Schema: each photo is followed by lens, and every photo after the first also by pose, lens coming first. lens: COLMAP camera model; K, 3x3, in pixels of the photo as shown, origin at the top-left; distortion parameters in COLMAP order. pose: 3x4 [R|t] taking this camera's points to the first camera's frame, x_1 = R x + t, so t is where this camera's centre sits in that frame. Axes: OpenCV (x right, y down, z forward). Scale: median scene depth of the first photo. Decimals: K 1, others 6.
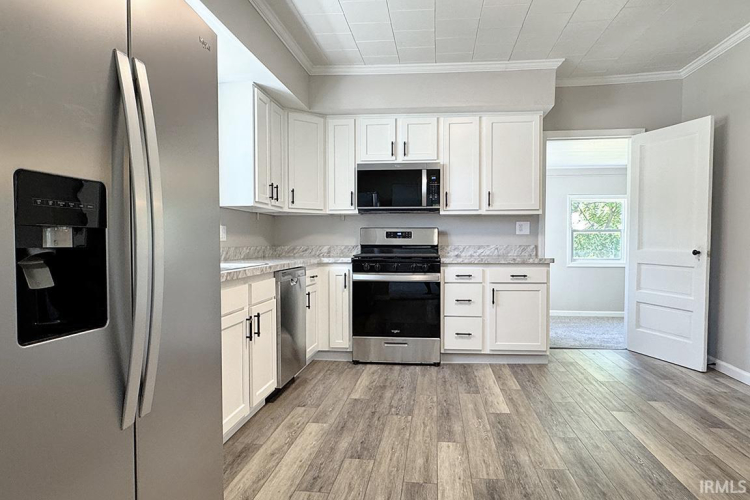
lens RADIAL K [[475.3, 0, 373.6], [0, 475.3, 255.8], [0, 0, 1]] dist [-0.004549, 0.007144]
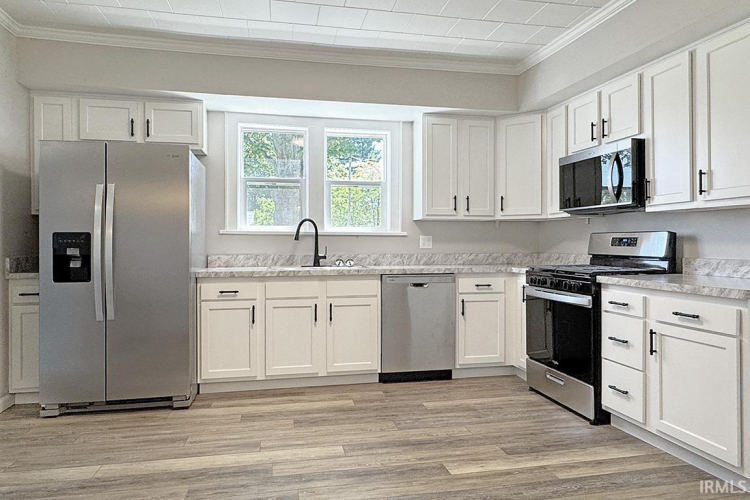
lens RADIAL K [[475.3, 0, 368.4], [0, 475.3, 242.4], [0, 0, 1]] dist [-0.004549, 0.007144]
pose [[0.325363, 0.004241, -0.945580, 0.844123], [-0.026303, 0.999644, -0.004567, -0.039637], [0.945223, 0.026358, 0.325359, 0.516808]]
